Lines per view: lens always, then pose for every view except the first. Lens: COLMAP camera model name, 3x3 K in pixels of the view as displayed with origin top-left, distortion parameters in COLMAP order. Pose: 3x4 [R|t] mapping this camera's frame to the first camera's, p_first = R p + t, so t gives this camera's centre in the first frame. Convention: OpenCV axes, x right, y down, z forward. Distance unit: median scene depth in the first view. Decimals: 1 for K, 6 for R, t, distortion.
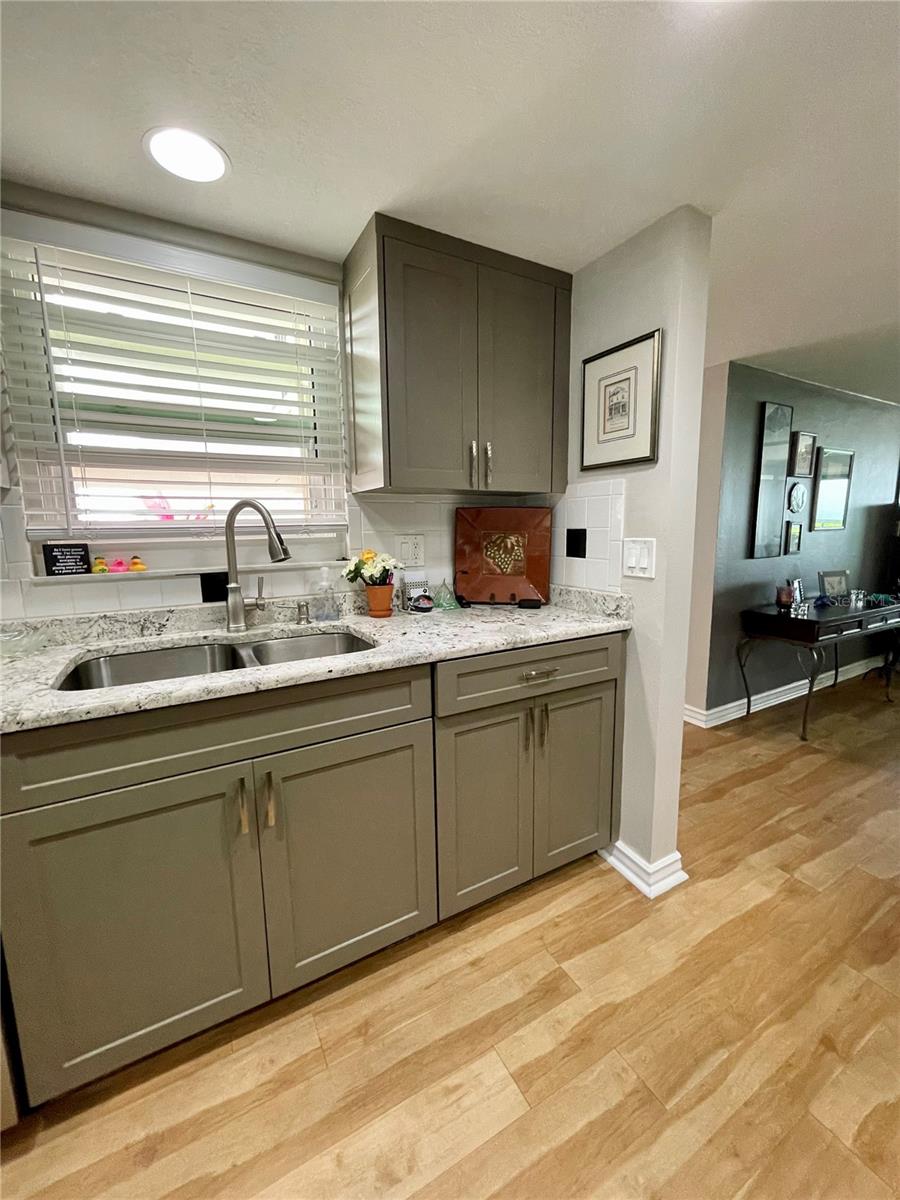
lens RADIAL K [[486.3, 0, 458.6], [0, 486.3, 597.3], [0, 0, 1]] dist [-0.003534, 0.000956]
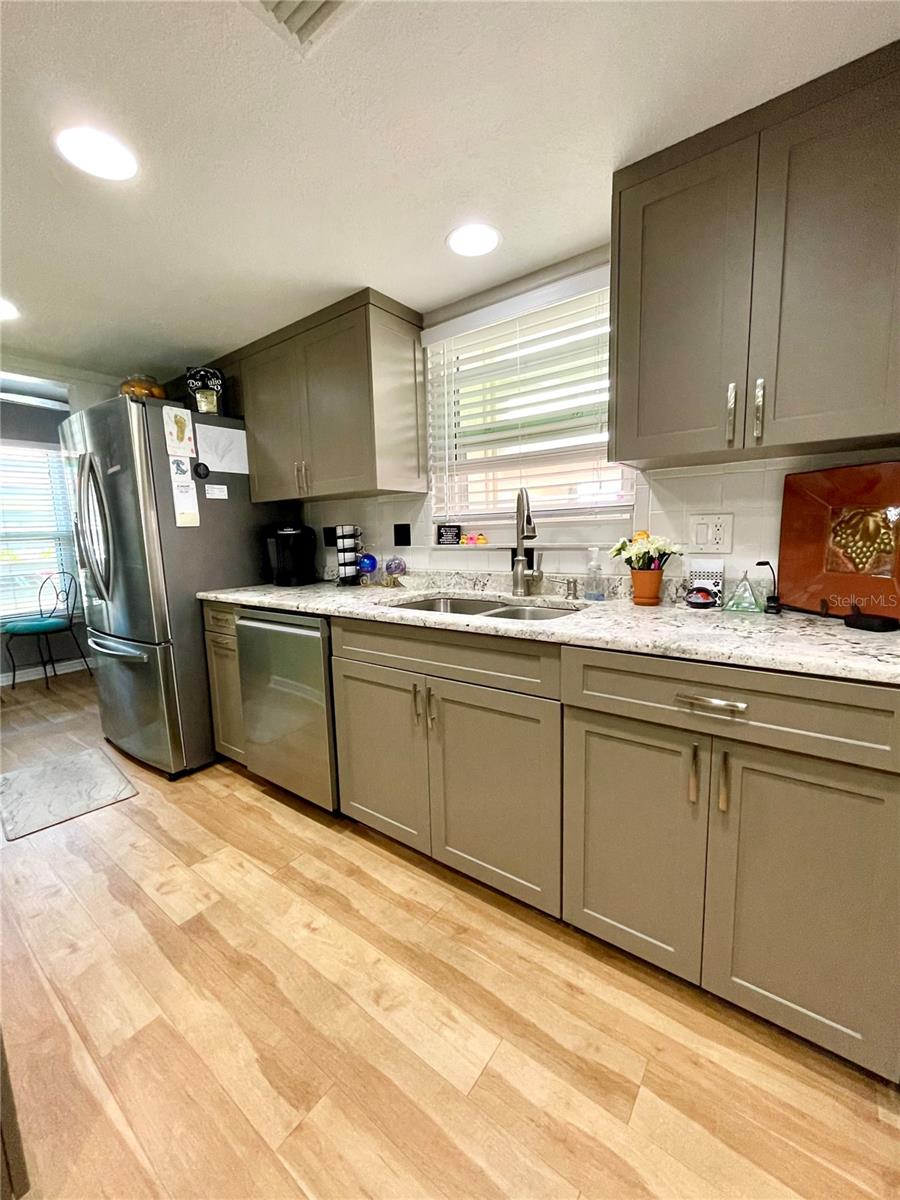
lens RADIAL K [[486.3, 0, 448.6], [0, 486.3, 597.8], [0, 0, 1]] dist [-0.003534, 0.000956]
pose [[0.398184, 0.125723, -0.908649, 0.644034], [-0.114030, 0.989664, 0.086963, -0.012752], [0.910190, 0.068986, 0.408405, 0.360002]]
